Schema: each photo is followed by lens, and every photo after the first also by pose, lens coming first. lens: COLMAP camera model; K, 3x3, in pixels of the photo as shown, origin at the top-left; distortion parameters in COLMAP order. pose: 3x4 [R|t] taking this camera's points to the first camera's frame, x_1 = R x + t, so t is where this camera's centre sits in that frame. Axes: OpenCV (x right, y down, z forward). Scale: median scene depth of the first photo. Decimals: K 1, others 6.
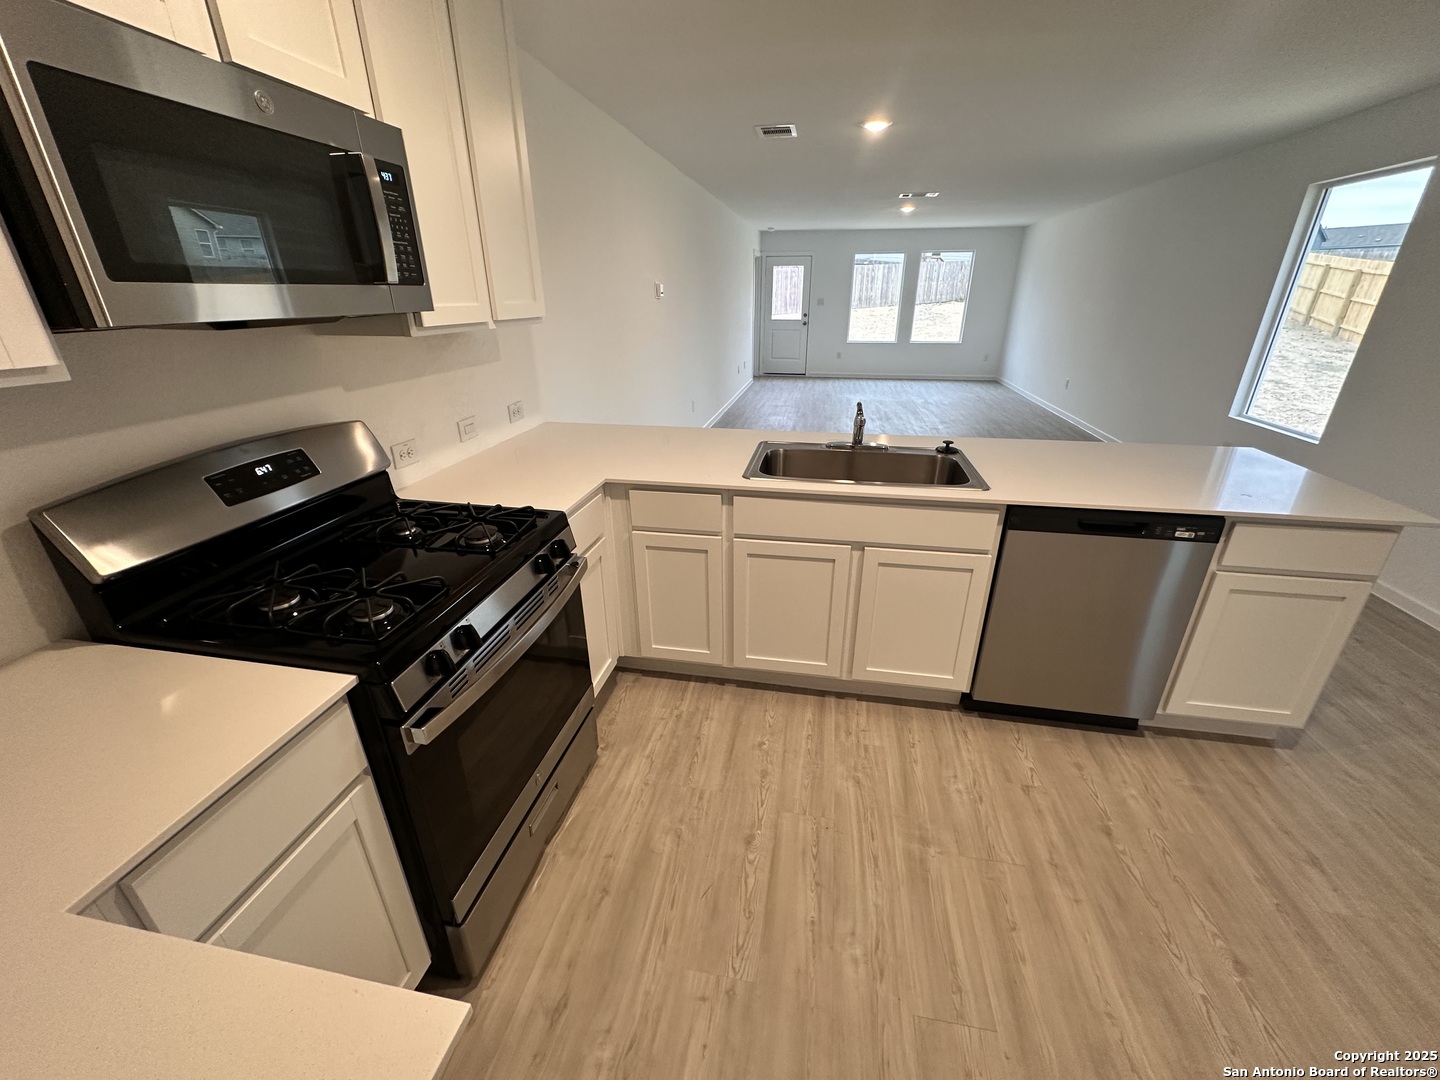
lens RADIAL K [[576.0, 0, 718.0], [0, 576.0, 538.9], [0, 0, 1]] dist [-0.002336, -0.000094]
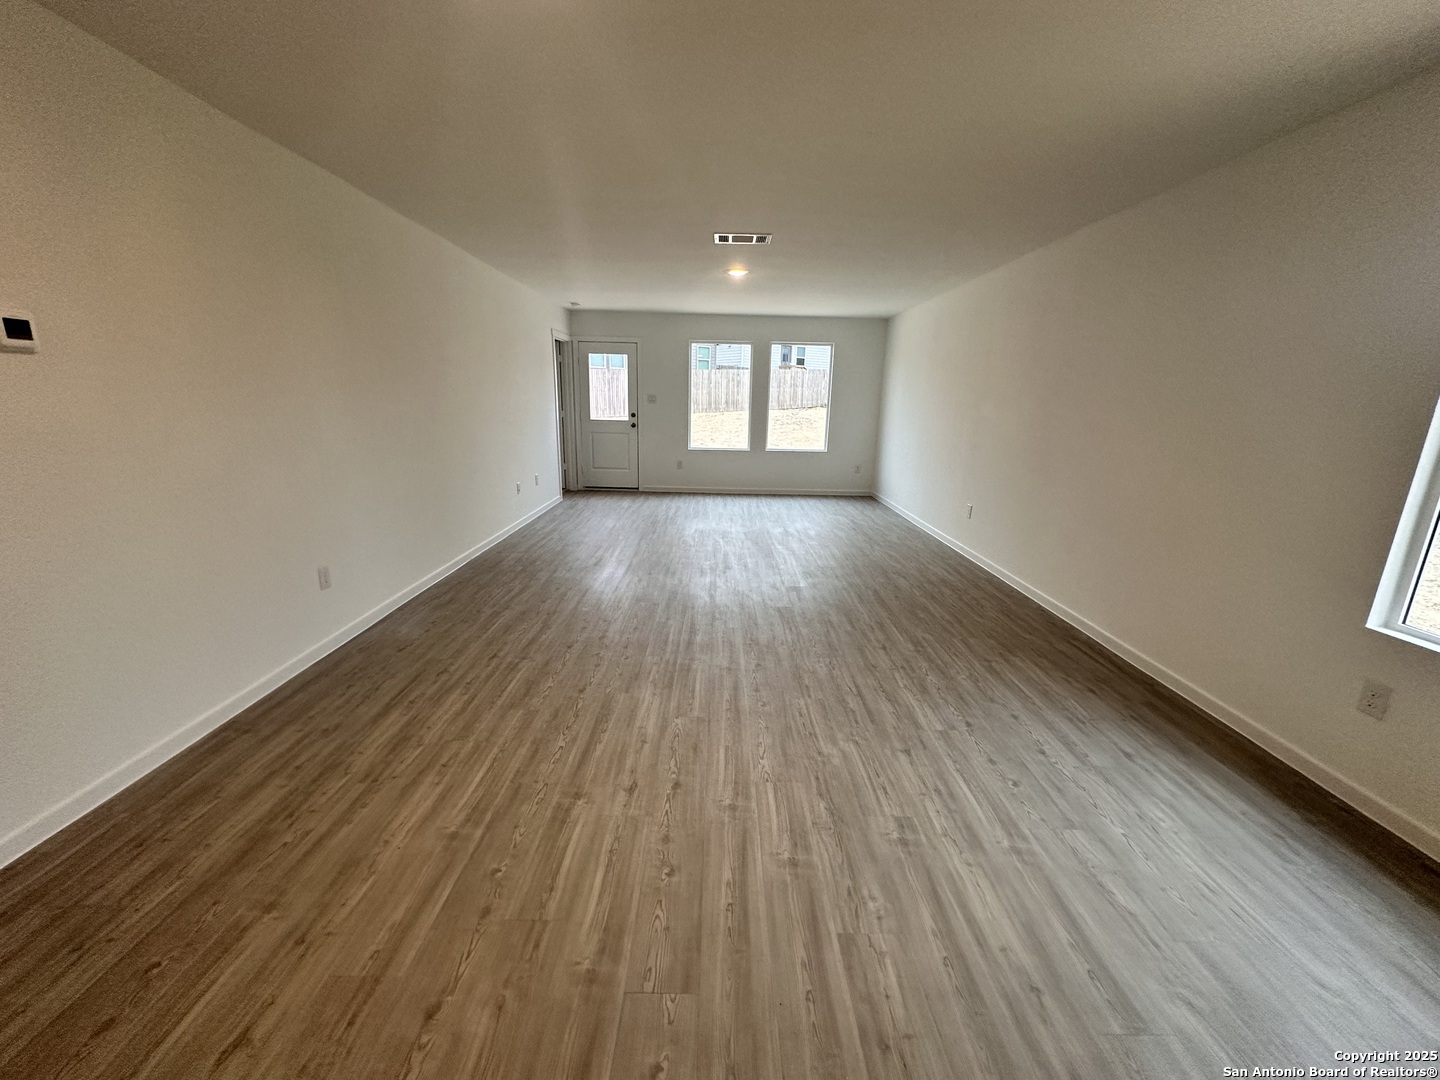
lens RADIAL K [[575.0, 0, 720.0], [0, 575.0, 540.0], [0, 0, 1]] dist [-0.001425, -0.000034]
pose [[0.981748, -0.021339, 0.188987, 0.121711], [0.051512, 0.986378, -0.156219, -0.100897], [-0.183080, 0.163103, 0.969474, 0.269103]]
